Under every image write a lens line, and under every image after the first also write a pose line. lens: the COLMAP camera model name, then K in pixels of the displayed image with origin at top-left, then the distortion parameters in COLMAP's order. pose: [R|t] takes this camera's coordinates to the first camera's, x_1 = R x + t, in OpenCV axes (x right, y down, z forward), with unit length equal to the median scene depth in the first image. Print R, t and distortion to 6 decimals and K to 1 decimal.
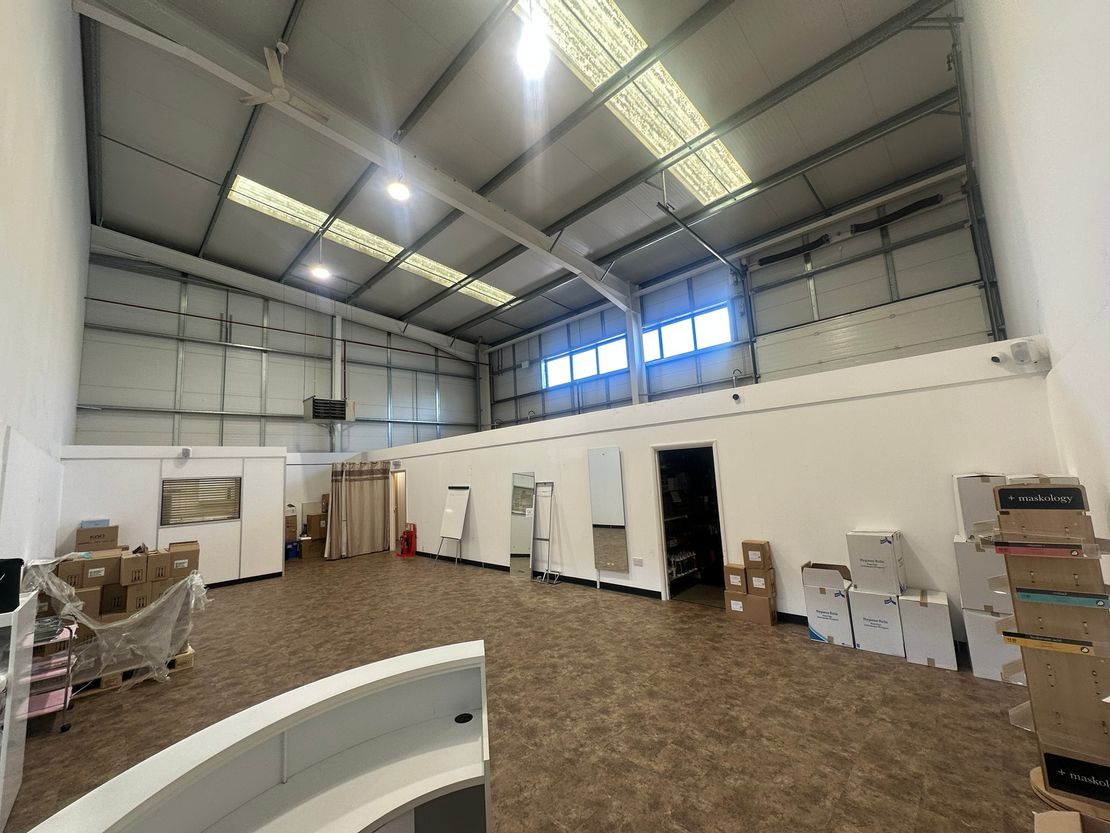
lens RADIAL K [[442.3, 0, 555.1], [0, 442.3, 416.1], [0, 0, 1]] dist [-0.004054, 0.000755]
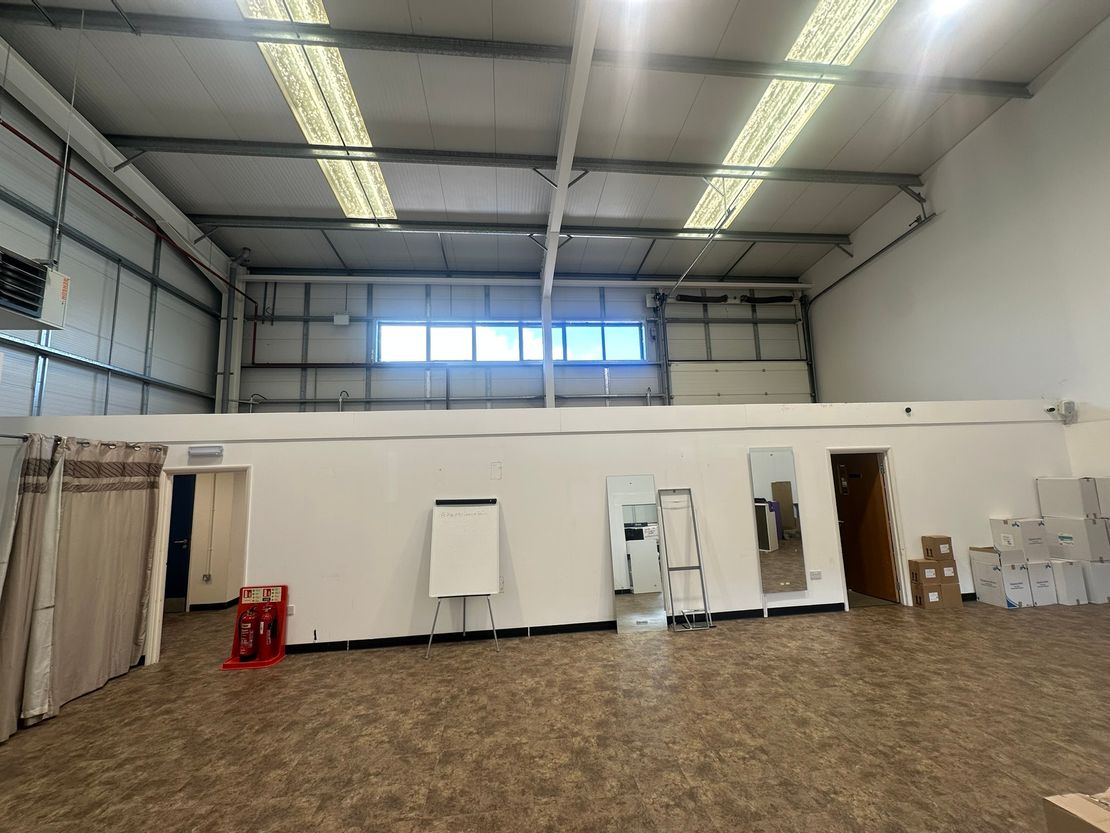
lens RADIAL K [[442.3, 0, 553.6], [0, 442.3, 416.3], [0, 0, 1]] dist [-0.004054, 0.000755]
pose [[0.626210, 0.140059, 0.766971, -0.692876], [-0.098121, 0.990068, -0.100686, 0.118884], [-0.773456, -0.012205, 0.633733, 0.661933]]
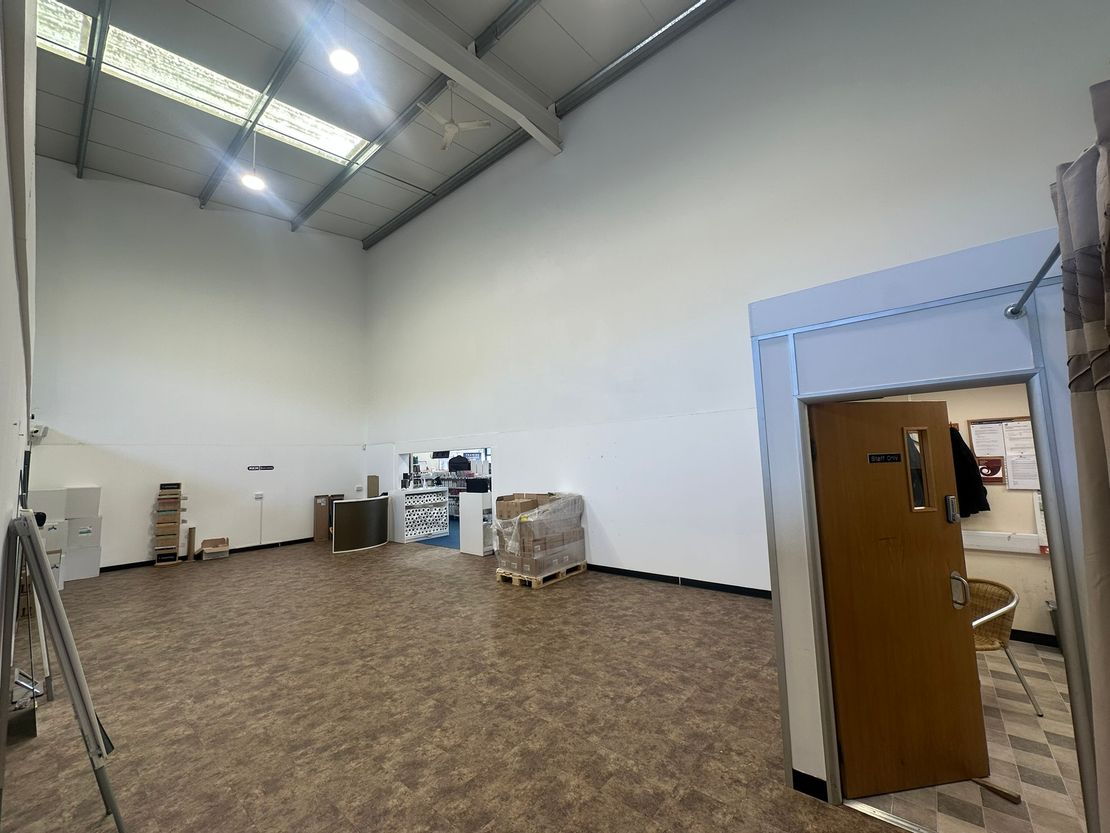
lens RADIAL K [[442.3, 0, 551.9], [0, 442.3, 419.1], [0, 0, 1]] dist [-0.004054, 0.000755]
pose [[-0.993365, 0.082543, -0.080080, -0.528777], [0.098024, 0.971858, -0.214202, 0.217561], [0.060145, -0.220631, -0.973501, 1.441231]]
